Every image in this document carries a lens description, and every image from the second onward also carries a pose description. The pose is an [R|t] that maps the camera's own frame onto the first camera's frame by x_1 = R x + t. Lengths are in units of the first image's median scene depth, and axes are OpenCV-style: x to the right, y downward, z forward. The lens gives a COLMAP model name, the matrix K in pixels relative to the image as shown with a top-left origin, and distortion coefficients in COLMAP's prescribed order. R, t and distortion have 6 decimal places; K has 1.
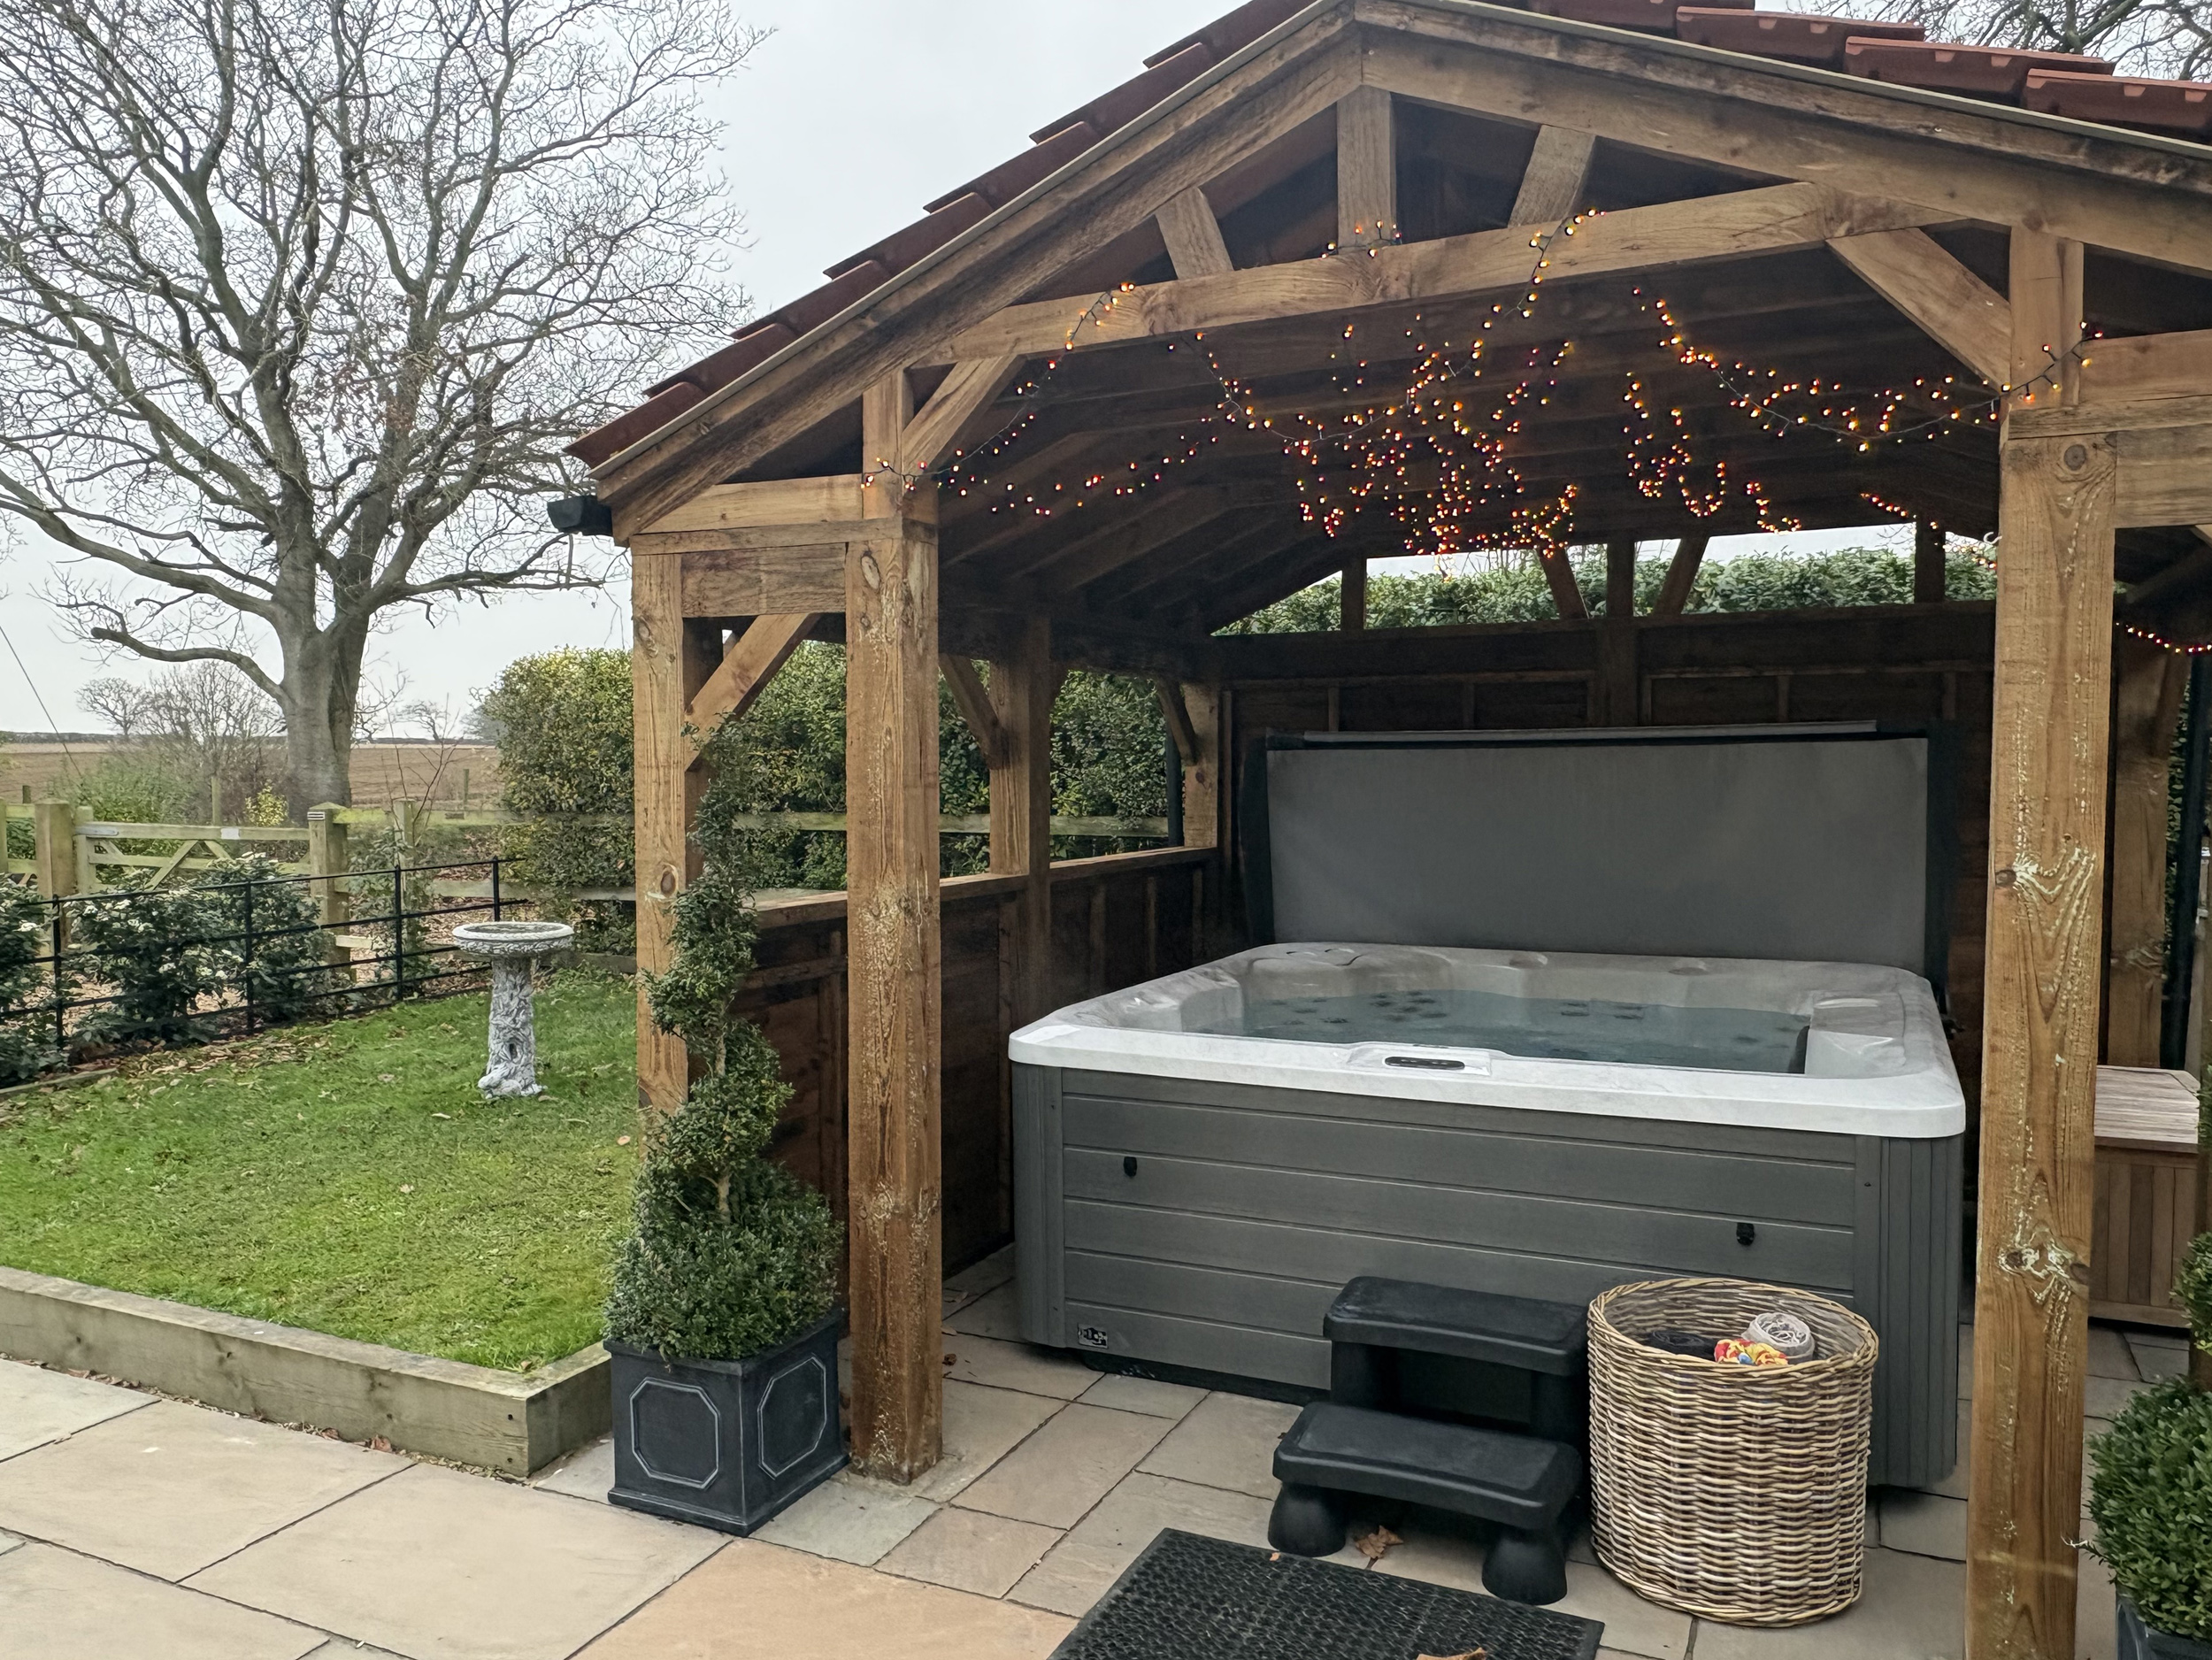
lens RADIAL K [[1588.2, 0, 1106.0], [0, 1588.2, 830.0], [0, 0, 1]] dist [-0.003086, 0.004477]
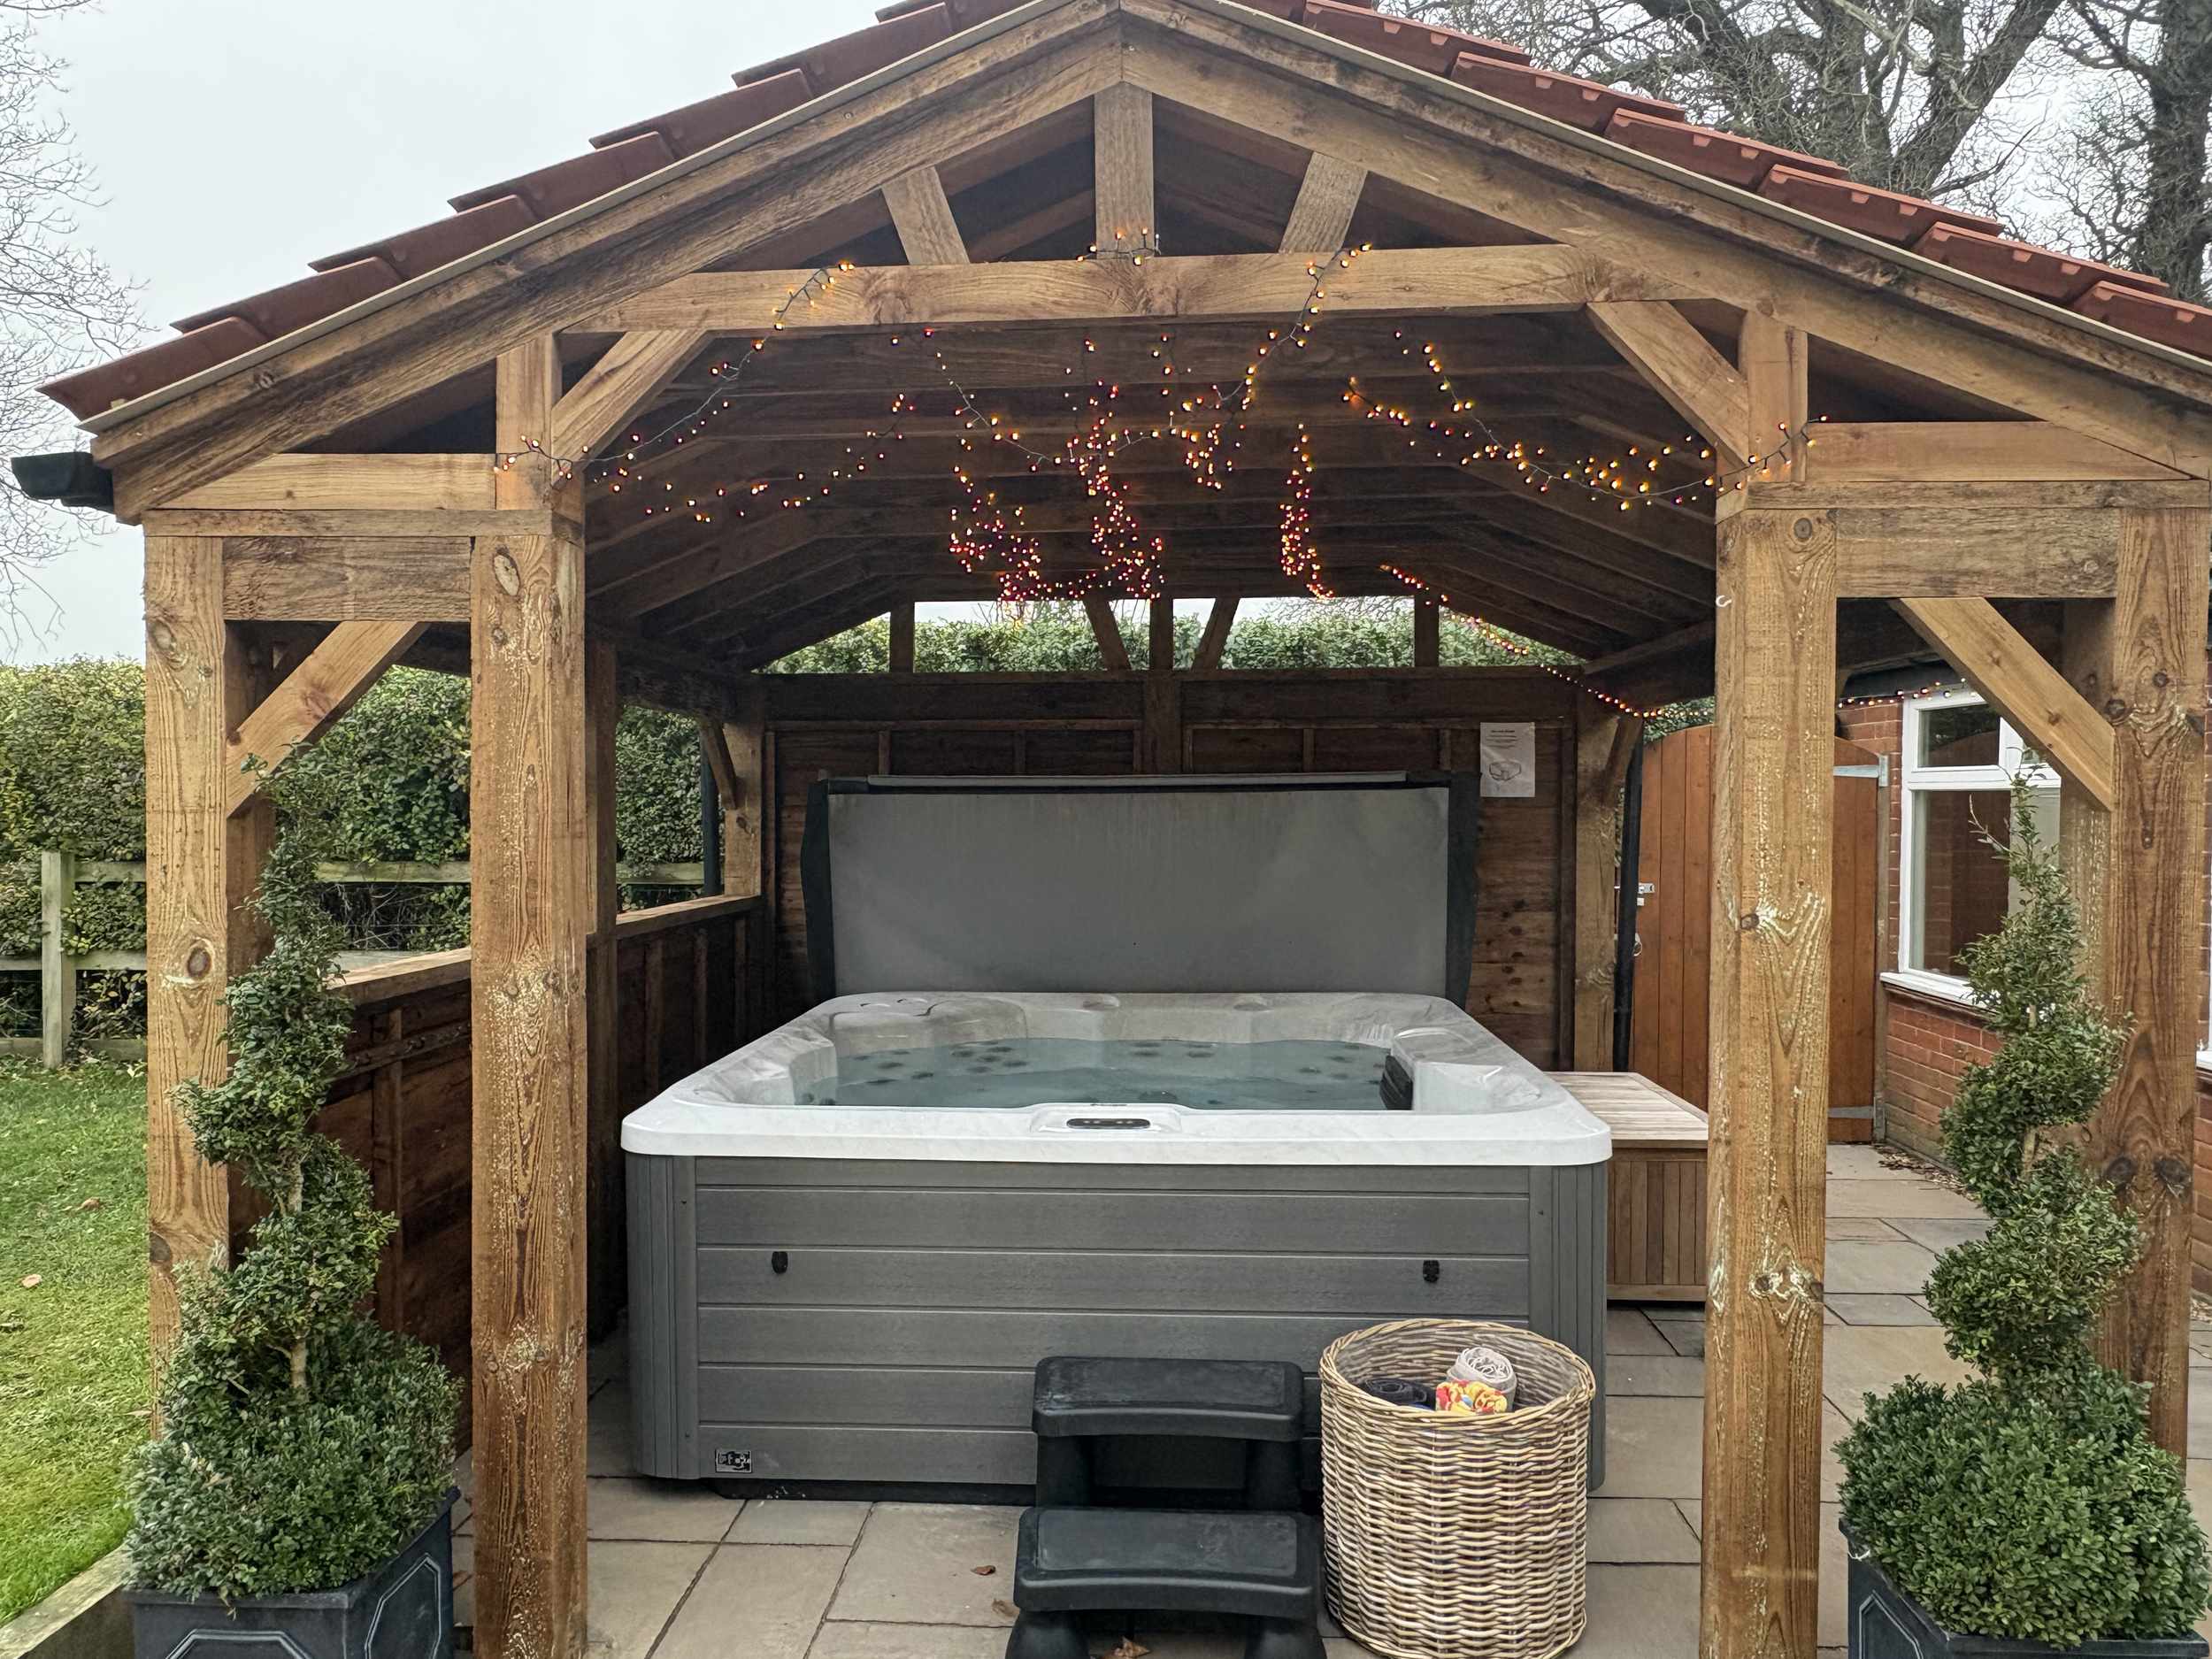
lens RADIAL K [[1506.0, 0, 1106.0], [0, 1506.0, 829.5], [0, 0, 1]] dist [-0.002825, 0.003578]
pose [[0.927510, -0.002186, 0.373791, -0.154365], [0.011973, 0.999644, -0.023862, -0.009349], [-0.373605, 0.026607, 0.927206, 0.172865]]
